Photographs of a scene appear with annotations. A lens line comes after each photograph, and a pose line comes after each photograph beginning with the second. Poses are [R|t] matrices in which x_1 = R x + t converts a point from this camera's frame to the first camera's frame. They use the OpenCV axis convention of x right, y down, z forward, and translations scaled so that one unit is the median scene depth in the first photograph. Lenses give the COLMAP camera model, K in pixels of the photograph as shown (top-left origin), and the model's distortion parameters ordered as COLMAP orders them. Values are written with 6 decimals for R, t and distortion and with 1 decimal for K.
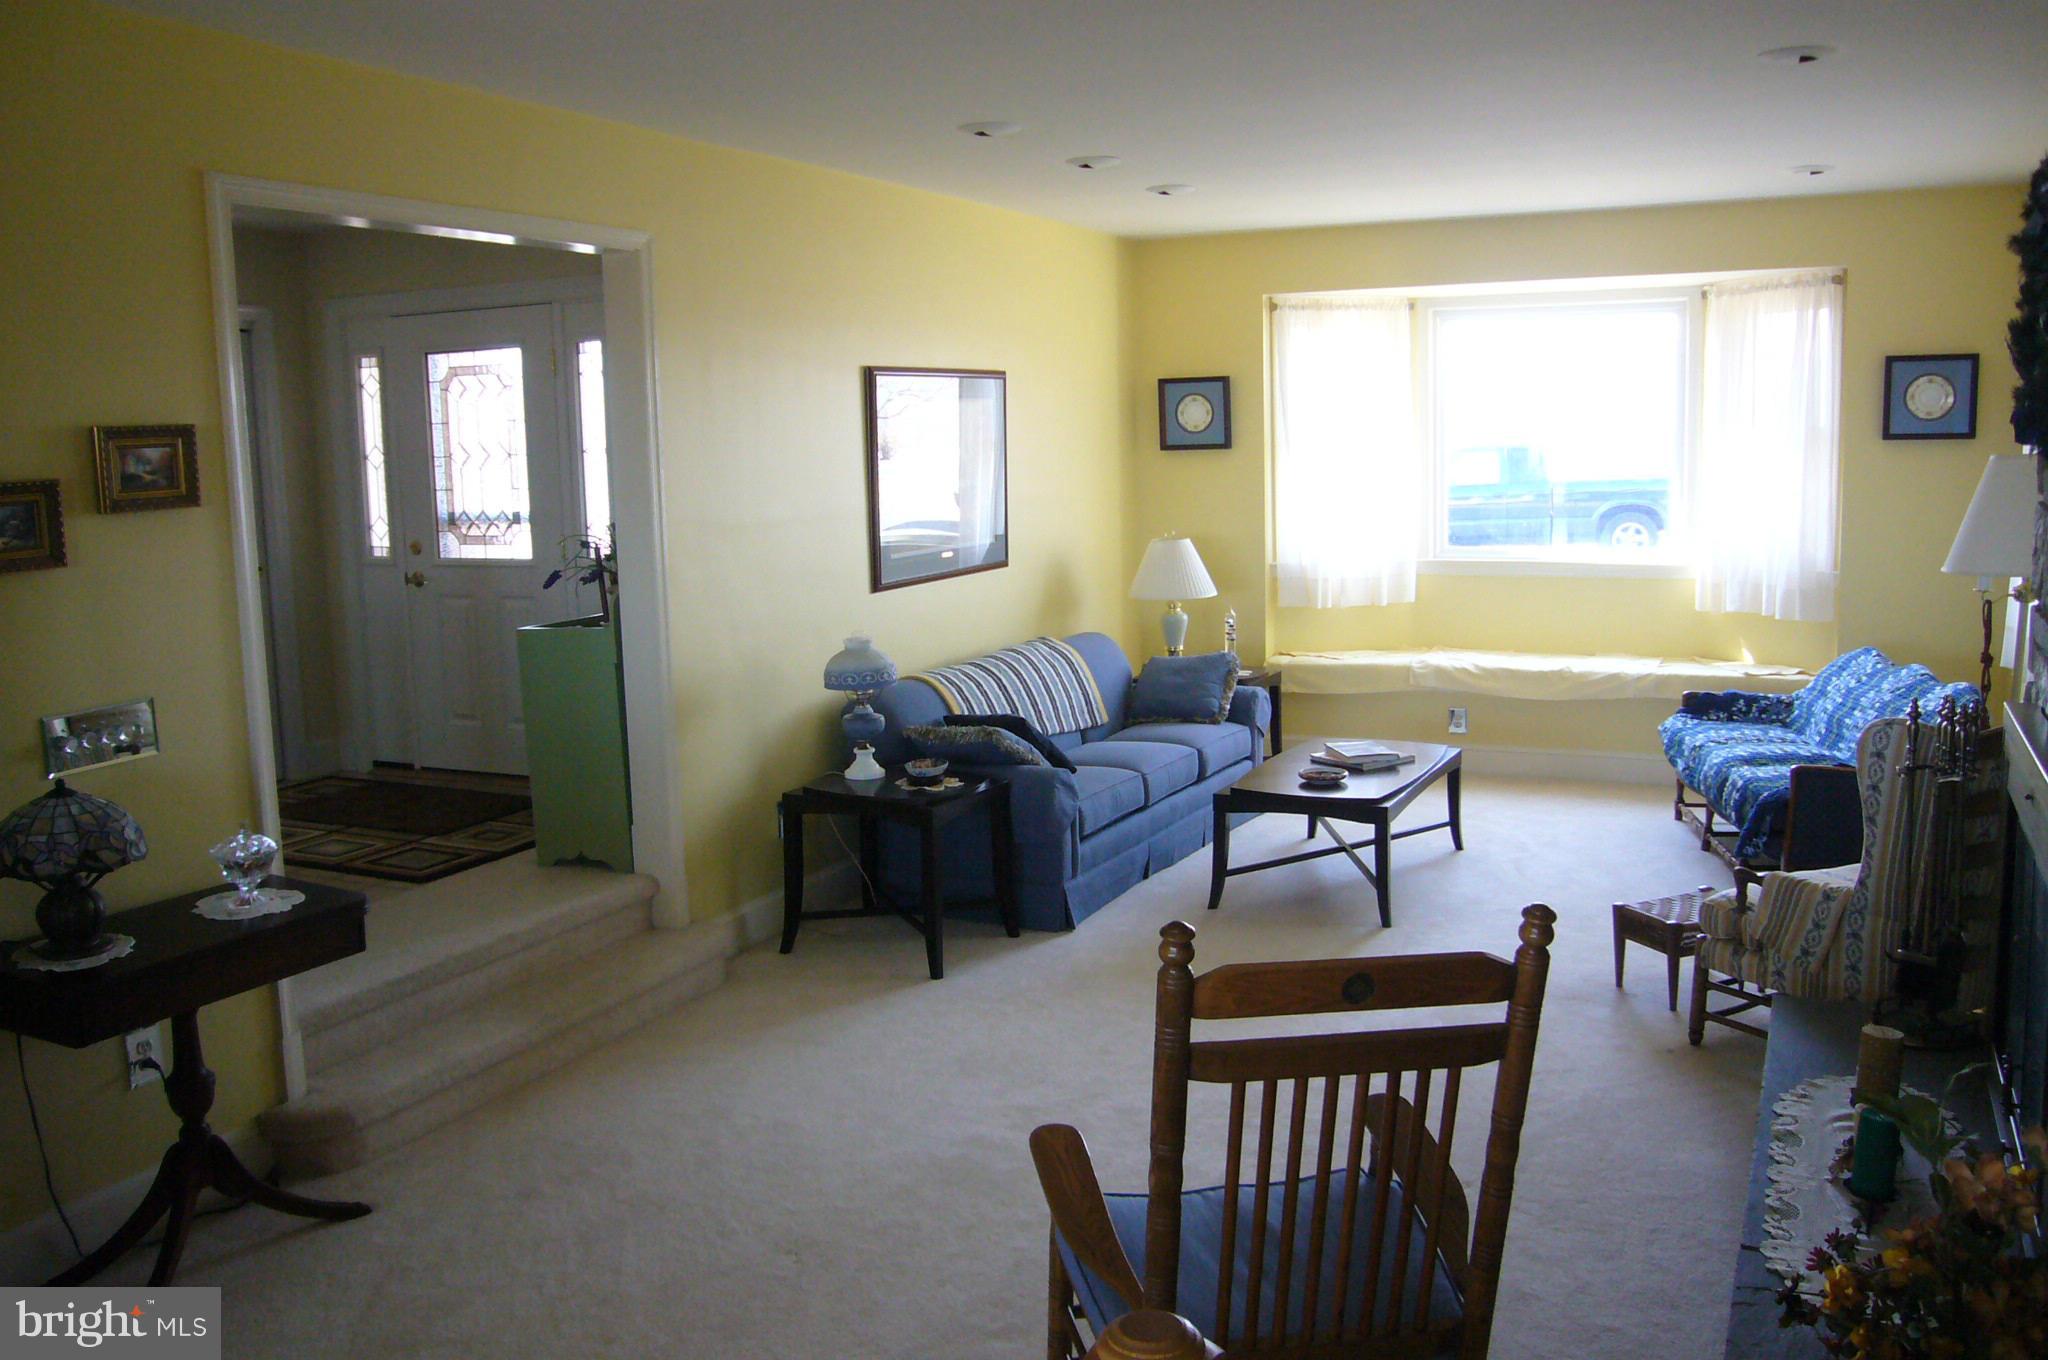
lens RADIAL K [[1706.8, 0, 1026.7], [0, 1706.8, 685.0], [0, 0, 1]] dist [-0.092965, 0.015244]
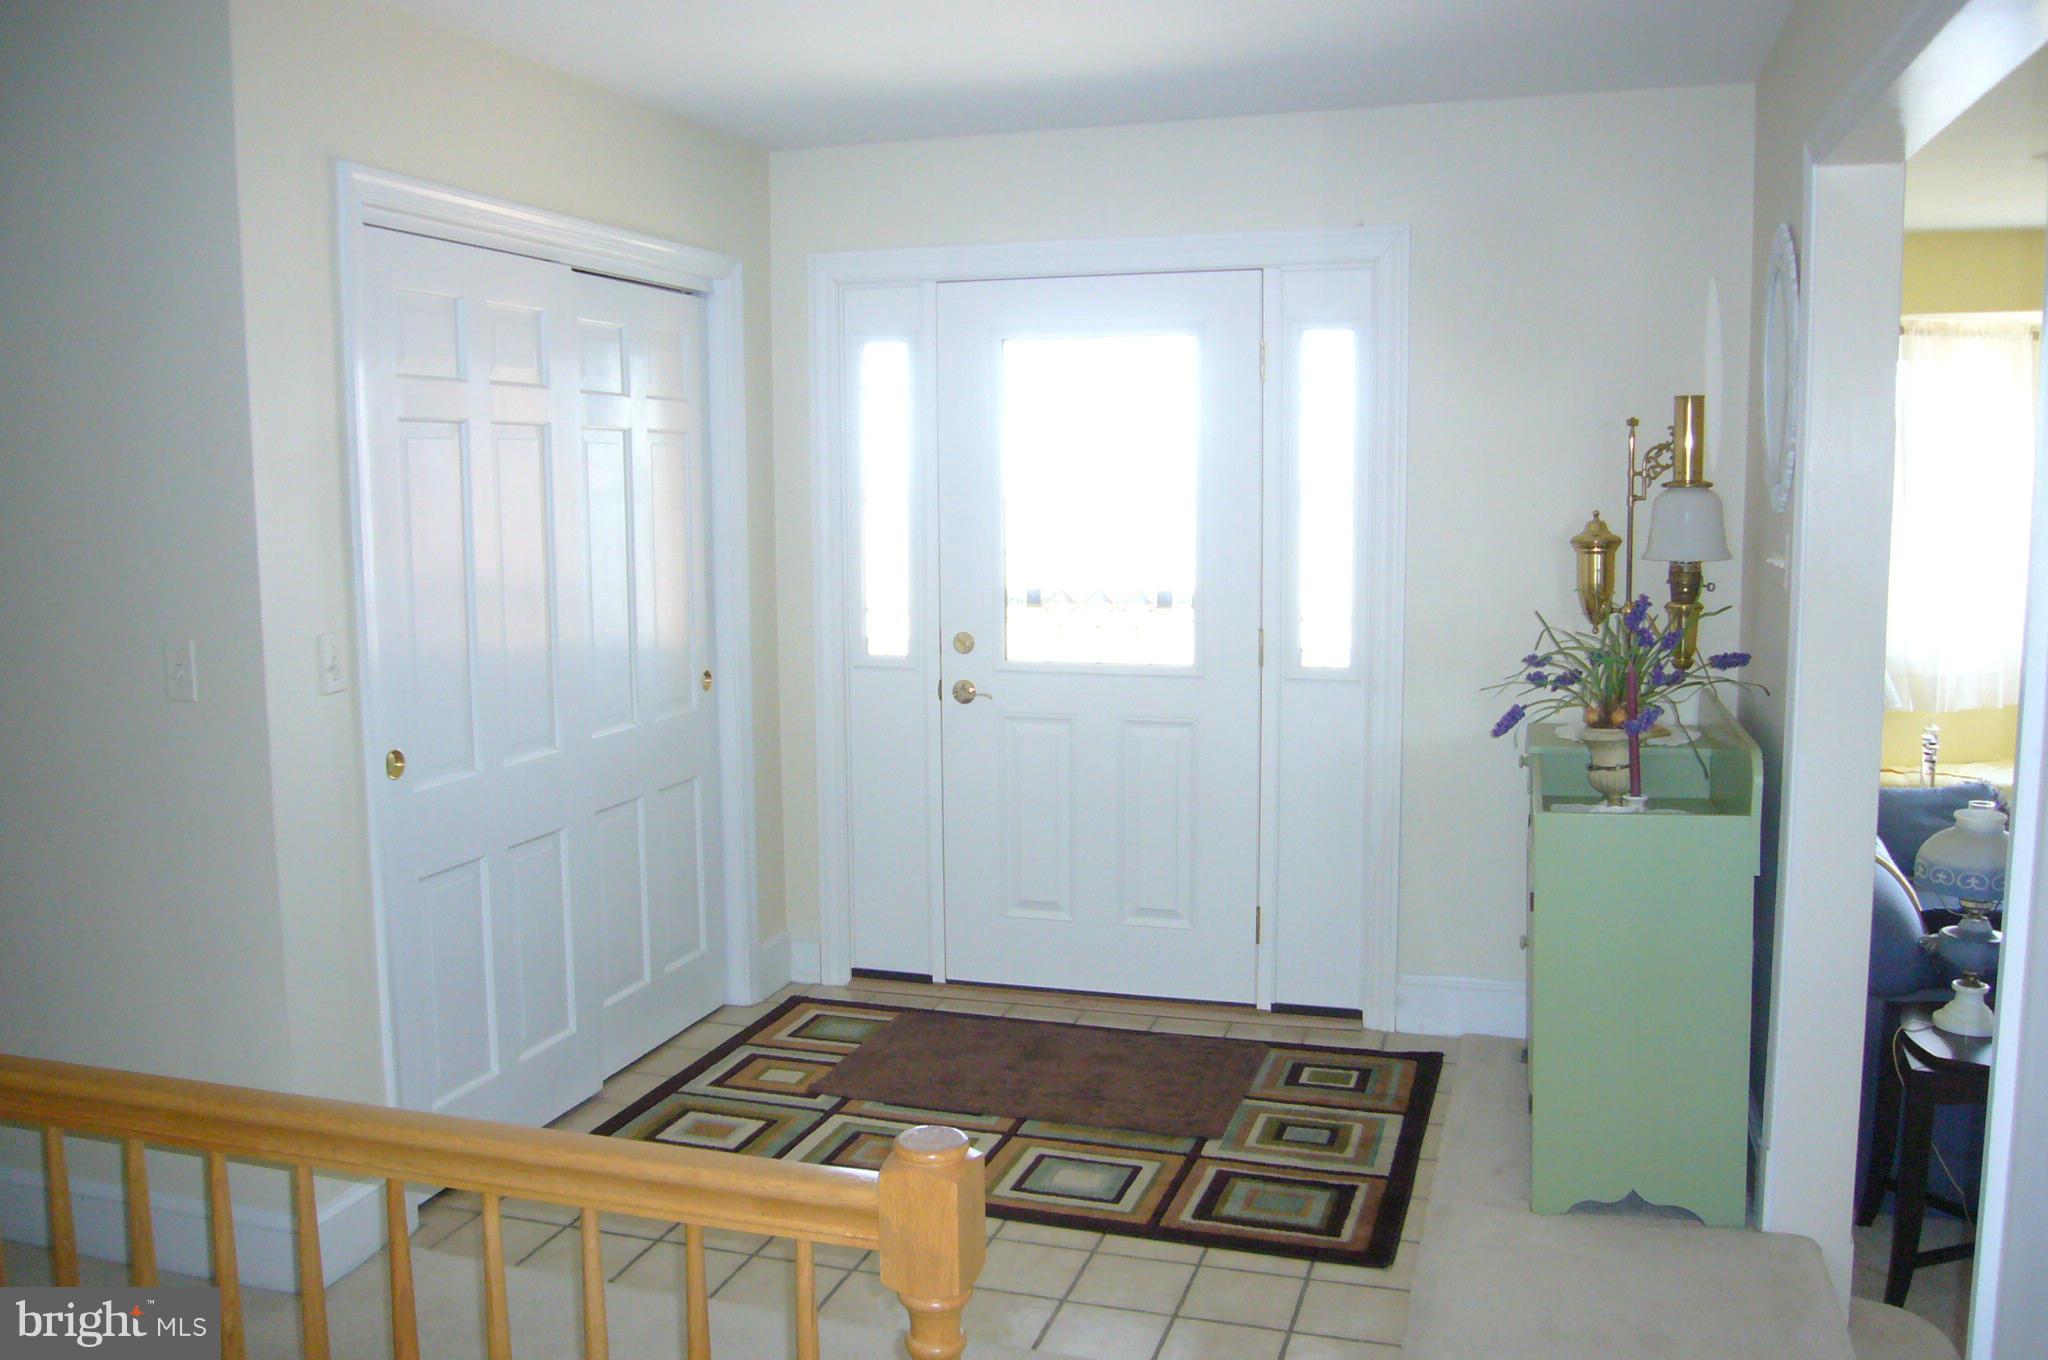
lens RADIAL K [[1706.8, 0, 1022.9], [0, 1706.8, 683.6], [0, 0, 1]] dist [-0.092965, 0.015244]
pose [[0.989490, -0.001757, 0.144591, -0.429716], [0.005382, 0.999681, -0.024688, -0.049295], [-0.144501, 0.025207, 0.989183, 0.352511]]
